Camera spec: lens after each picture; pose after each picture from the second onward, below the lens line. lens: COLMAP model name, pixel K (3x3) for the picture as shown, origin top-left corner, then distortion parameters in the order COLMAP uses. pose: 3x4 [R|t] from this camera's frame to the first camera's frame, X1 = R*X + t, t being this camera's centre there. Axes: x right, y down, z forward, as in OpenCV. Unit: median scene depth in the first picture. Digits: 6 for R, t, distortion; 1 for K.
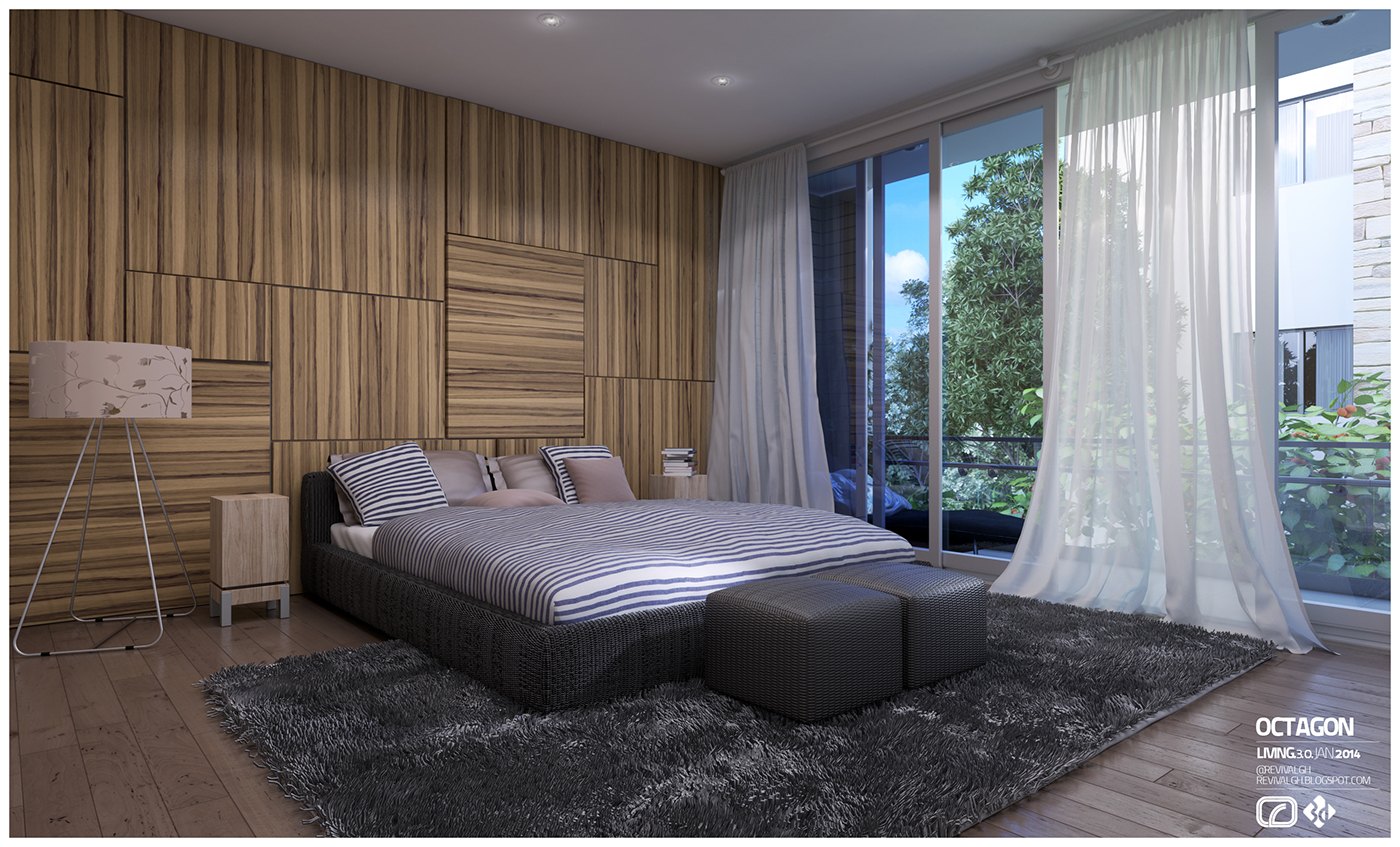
lens RADIAL K [[856.7, 0, 702.3], [0, 856.7, 433.4], [0, 0, 1]] dist [0.006647, 0.000491]
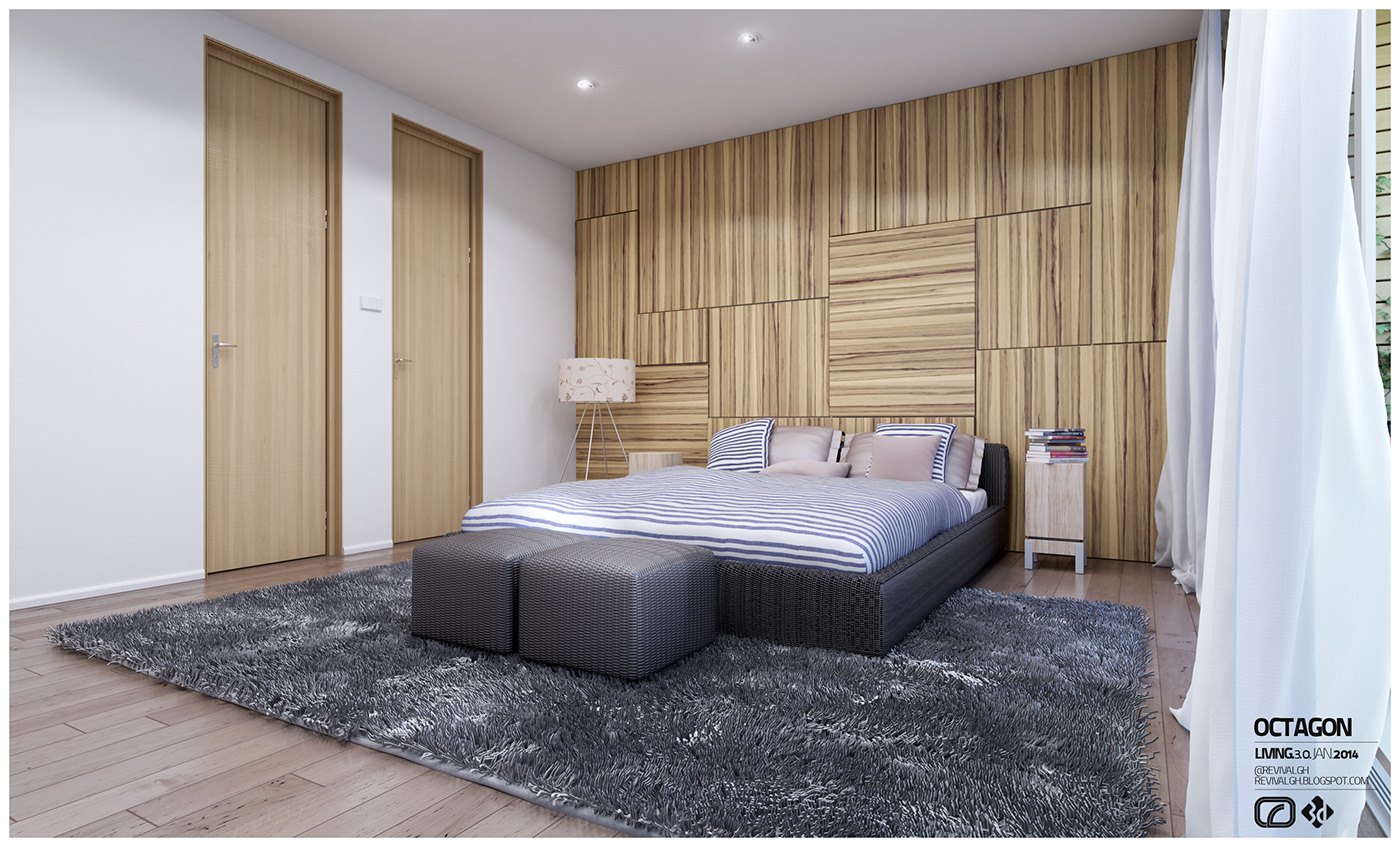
lens RADIAL K [[738.5, 0, 703.7], [0, 738.5, 410.9], [0, 0, 1]] dist [-0.005684, 0.000153]
pose [[0.339568, 0.003626, -0.940574, 0.563638], [0.004585, 0.999974, 0.005510, -0.007790], [0.940570, -0.006183, 0.339543, 0.498844]]
